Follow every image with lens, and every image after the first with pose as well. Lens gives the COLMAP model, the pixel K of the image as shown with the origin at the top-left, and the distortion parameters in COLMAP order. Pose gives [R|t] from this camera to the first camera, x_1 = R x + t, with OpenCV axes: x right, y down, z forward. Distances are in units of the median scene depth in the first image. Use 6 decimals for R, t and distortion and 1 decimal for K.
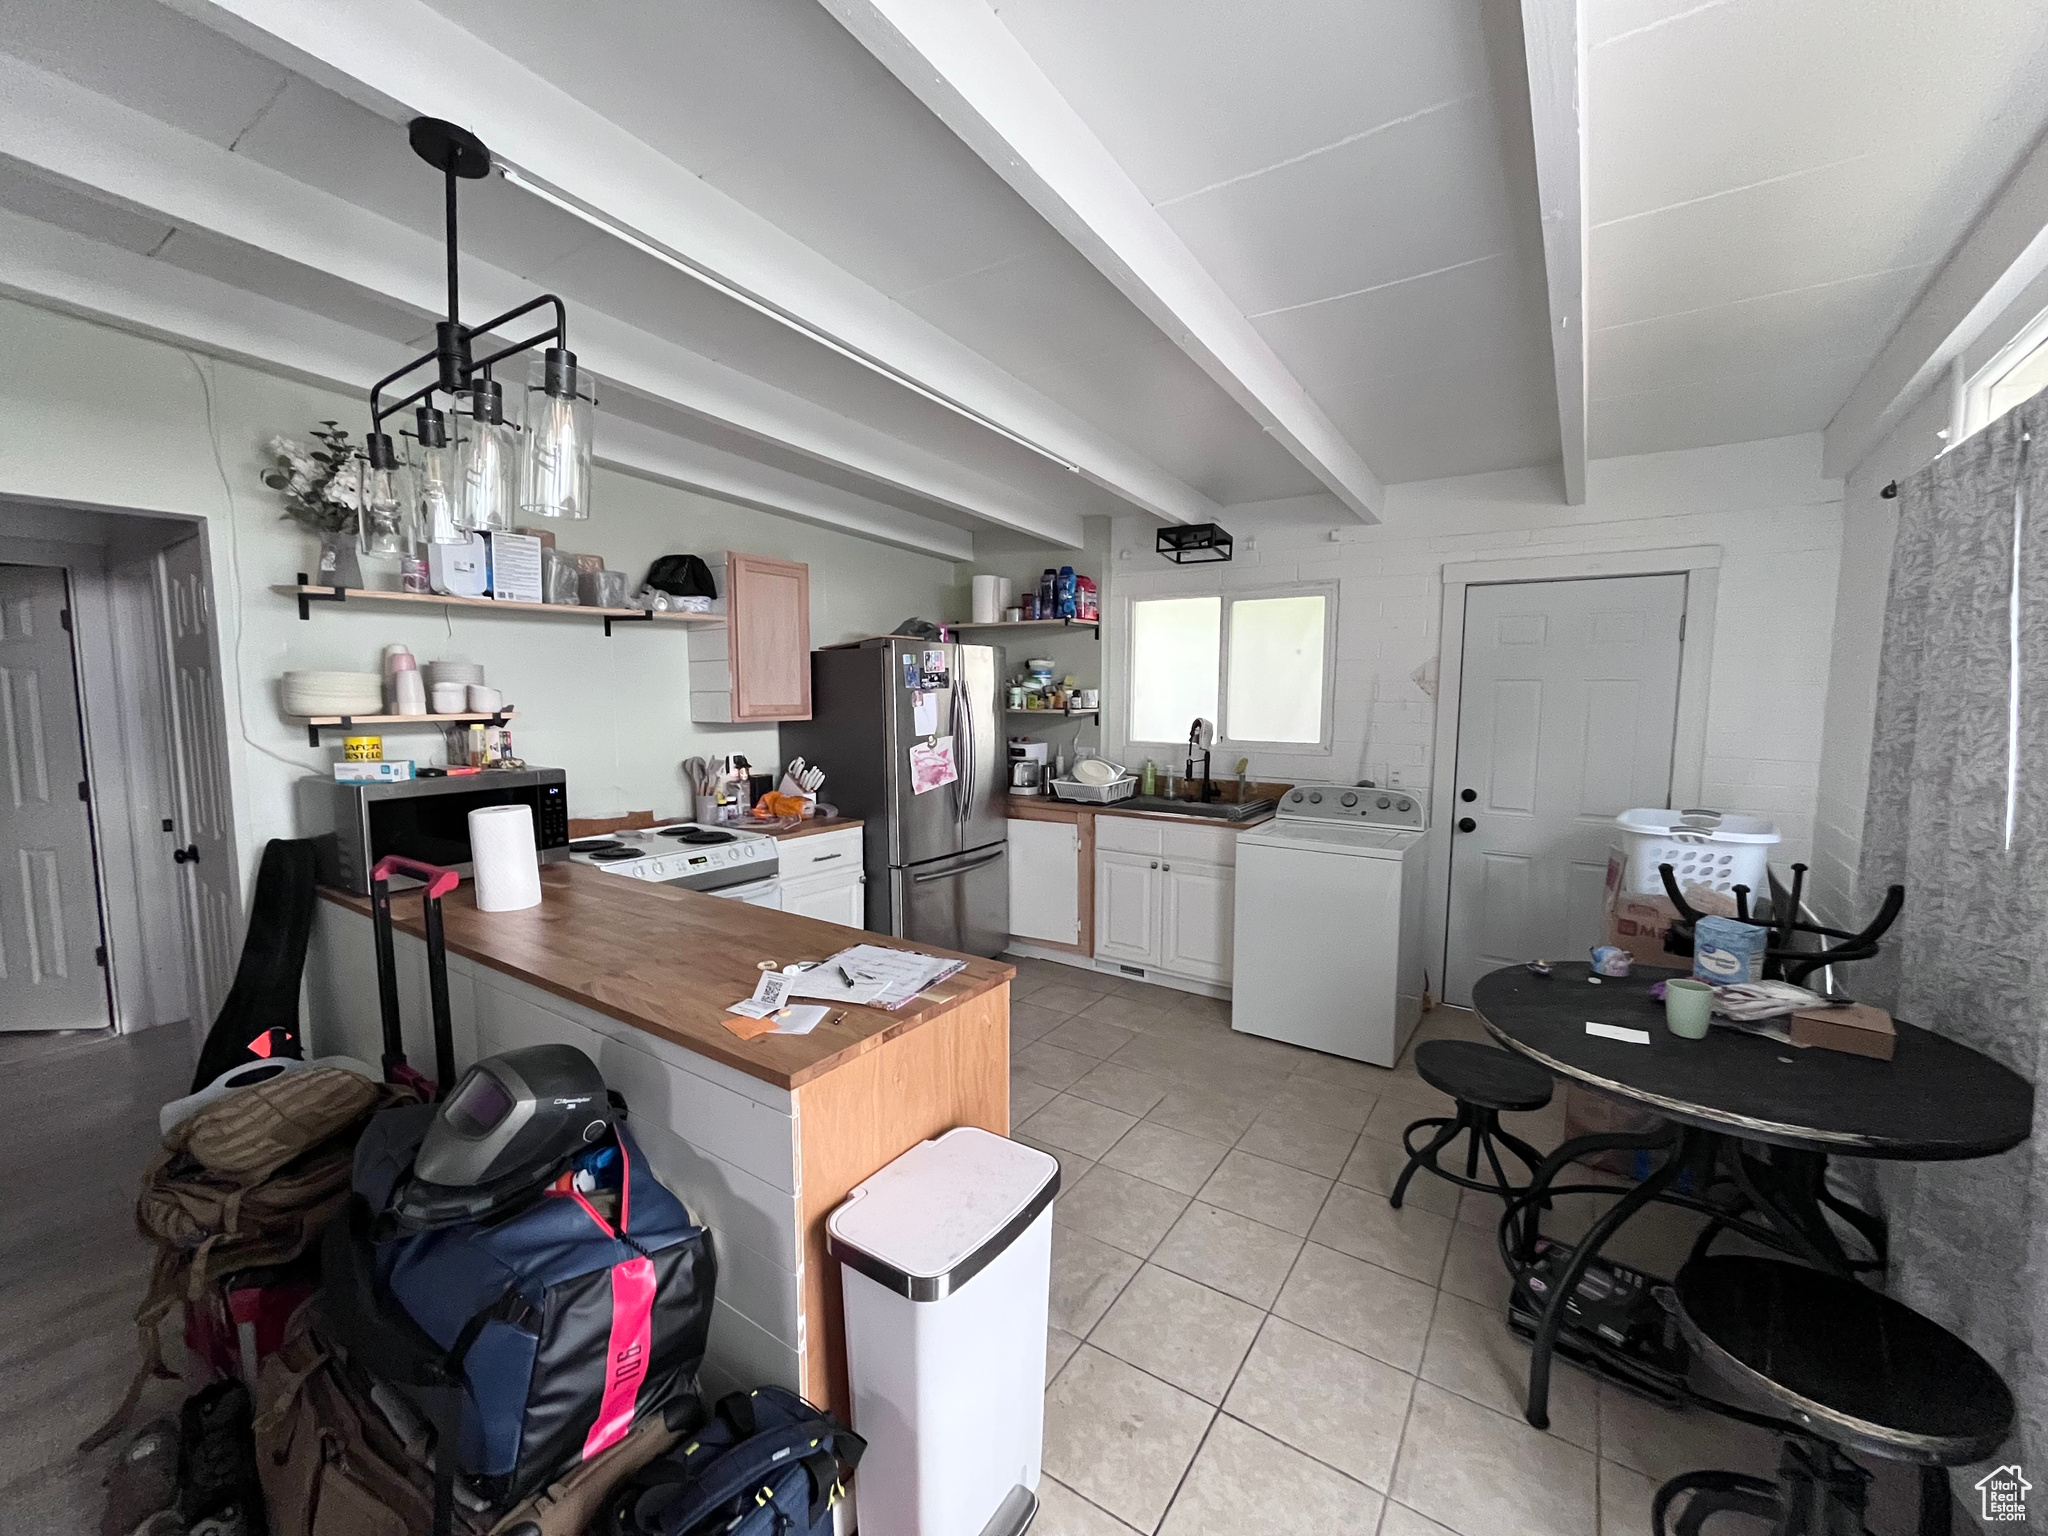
lens RADIAL K [[831.3, 0, 1018.2], [0, 831.3, 769.3], [0, 0, 1]] dist [-0.002435, -0.000153]
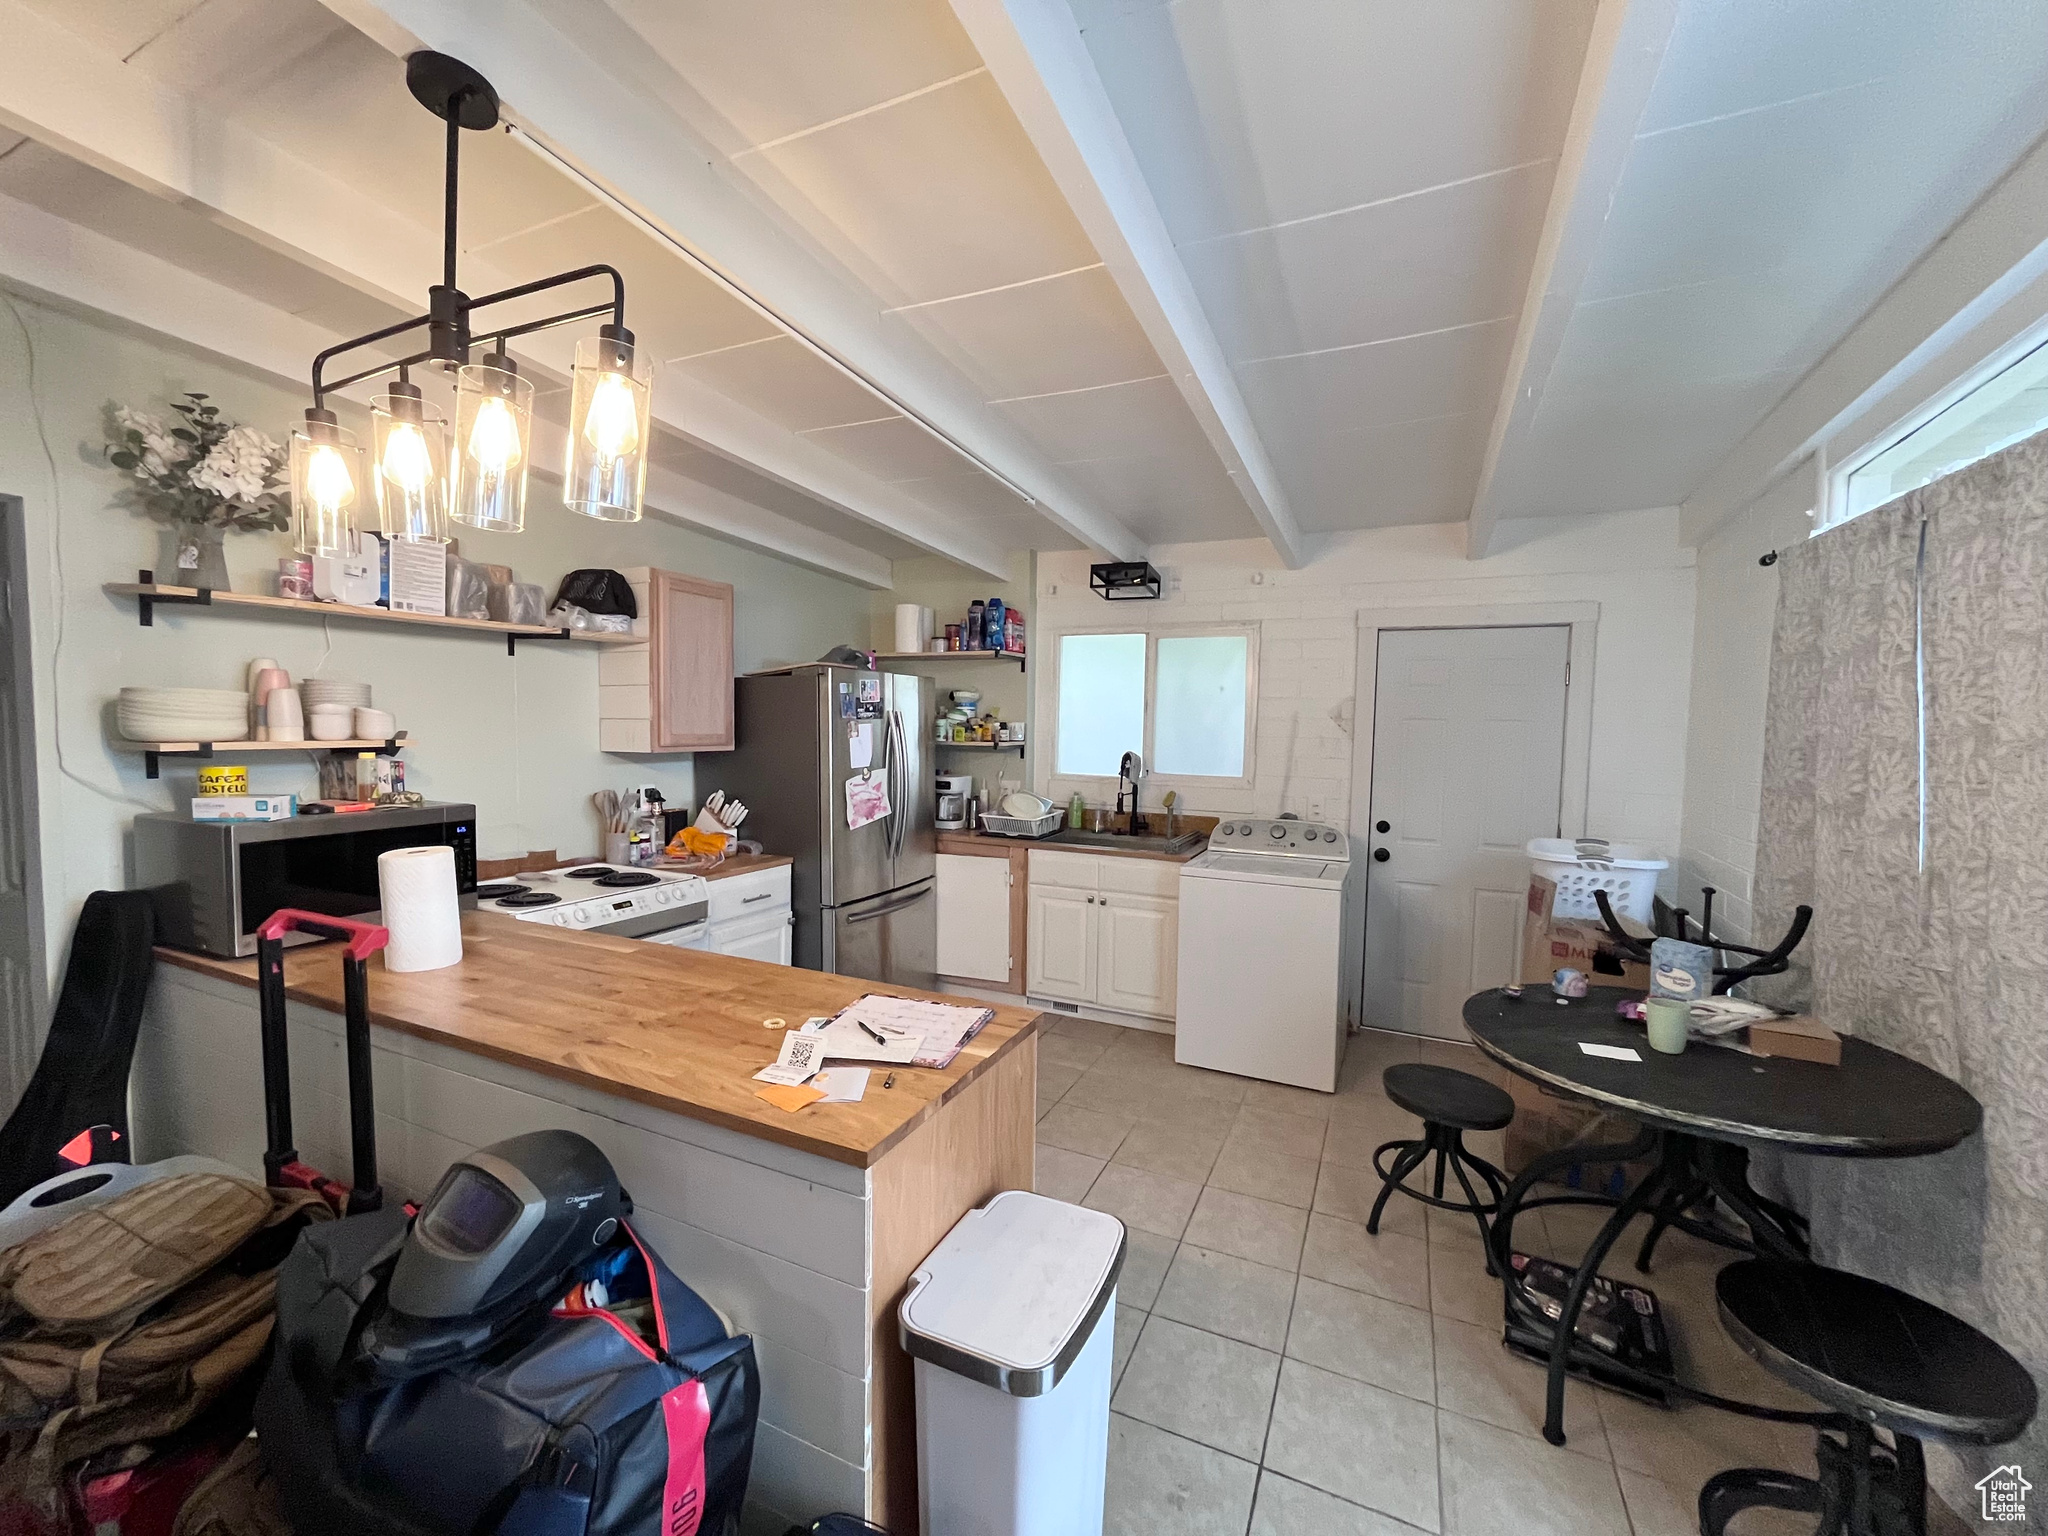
lens RADIAL K [[831.3, 0, 1018.2], [0, 831.3, 769.3], [0, 0, 1]] dist [-0.002435, -0.000153]
pose [[0.986458, 0.004786, 0.163945, -0.139408], [0.001546, 0.999259, -0.038471, -0.002975], [-0.164007, 0.038203, 0.985719, 0.043462]]
